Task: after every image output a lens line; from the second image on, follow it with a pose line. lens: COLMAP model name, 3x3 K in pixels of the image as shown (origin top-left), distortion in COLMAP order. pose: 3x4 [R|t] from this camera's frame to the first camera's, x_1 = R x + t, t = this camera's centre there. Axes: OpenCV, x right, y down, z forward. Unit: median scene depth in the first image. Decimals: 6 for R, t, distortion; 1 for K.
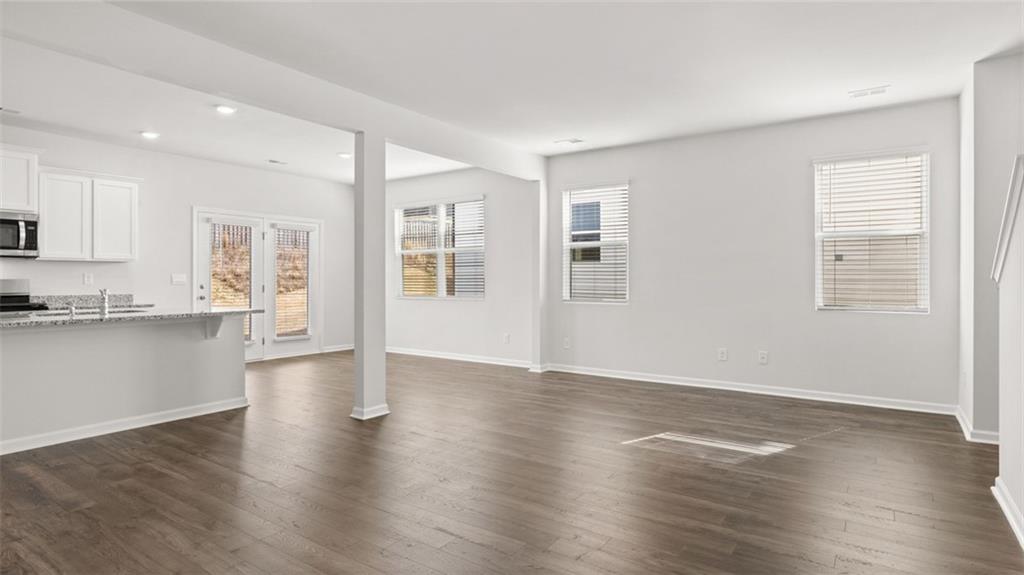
lens RADIAL K [[544.3, 0, 517.4], [0, 544.3, 280.4], [0, 0, 1]] dist [0.001513, -0.000601]
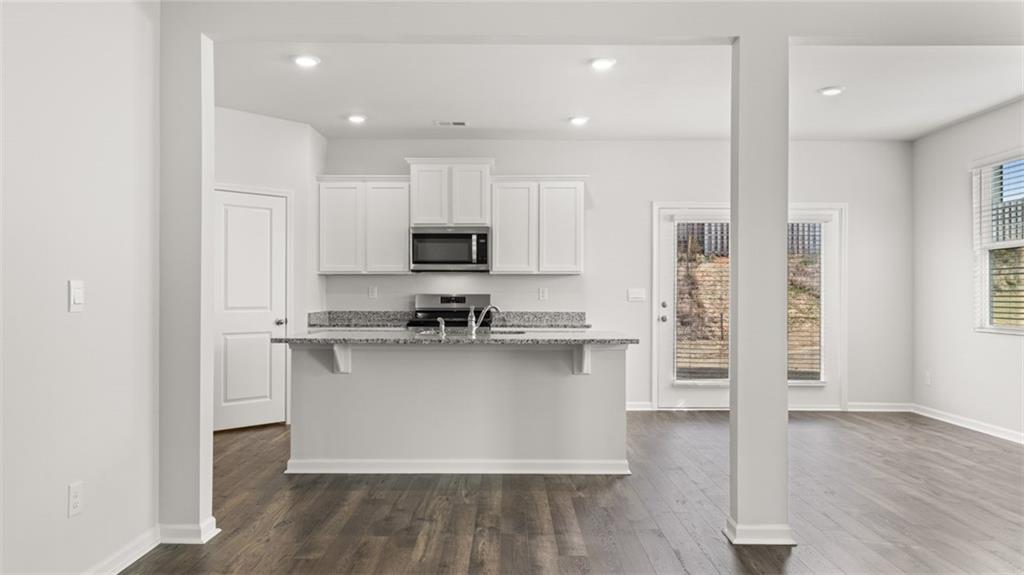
lens RADIAL K [[704.2, 0, 510.8], [0, 704.2, 292.0], [0, 0, 1]] dist [0.000914, 0.007155]
pose [[0.563145, -0.000114, -0.826358, 0.166493], [-0.006264, 0.999971, -0.004407, -0.000760], [0.826334, 0.007658, 0.563128, 0.340922]]
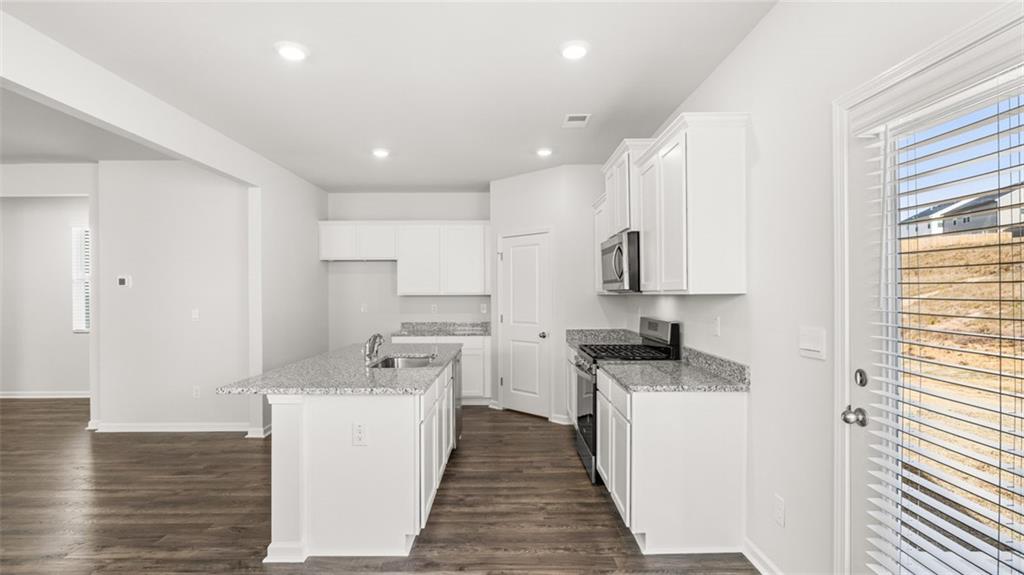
lens RADIAL K [[496.8, 0, 506.4], [0, 496.8, 294.4], [0, 0, 1]] dist [0.002398, 0.000255]
pose [[-0.825711, 0.003468, -0.564083, -0.383777], [0.000392, 0.999984, 0.005574, -0.042514], [0.564093, 0.004381, -0.825700, 1.473043]]
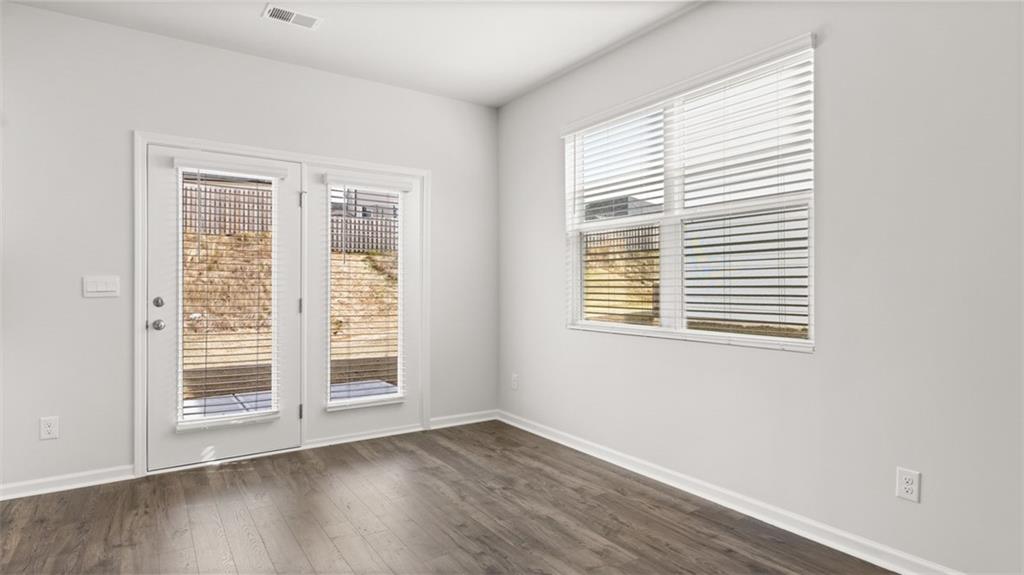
lens RADIAL K [[544.8, 0, 510.5], [0, 544.8, 286.3], [0, 0, 1]] dist [-0.000667, 0.000917]
pose [[0.927798, 0.002260, -0.373075, -0.153598], [-0.002823, 0.999996, -0.000964, -0.003336], [0.373071, 0.001947, 0.927801, 0.895336]]
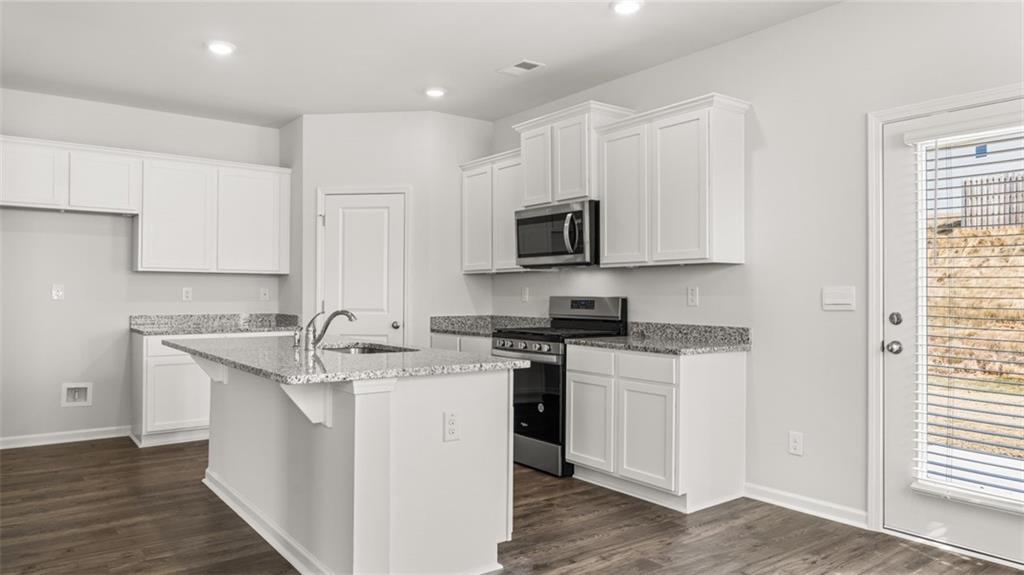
lens RADIAL K [[687.0, 0, 507.6], [0, 687.0, 289.5], [0, 0, 1]] dist [0.009624, -0.006362]
pose [[-0.325732, -0.010374, -0.945405, -0.051572], [-0.008520, 0.999931, -0.008037, -0.003143], [0.945424, 0.005437, -0.325798, 1.199326]]
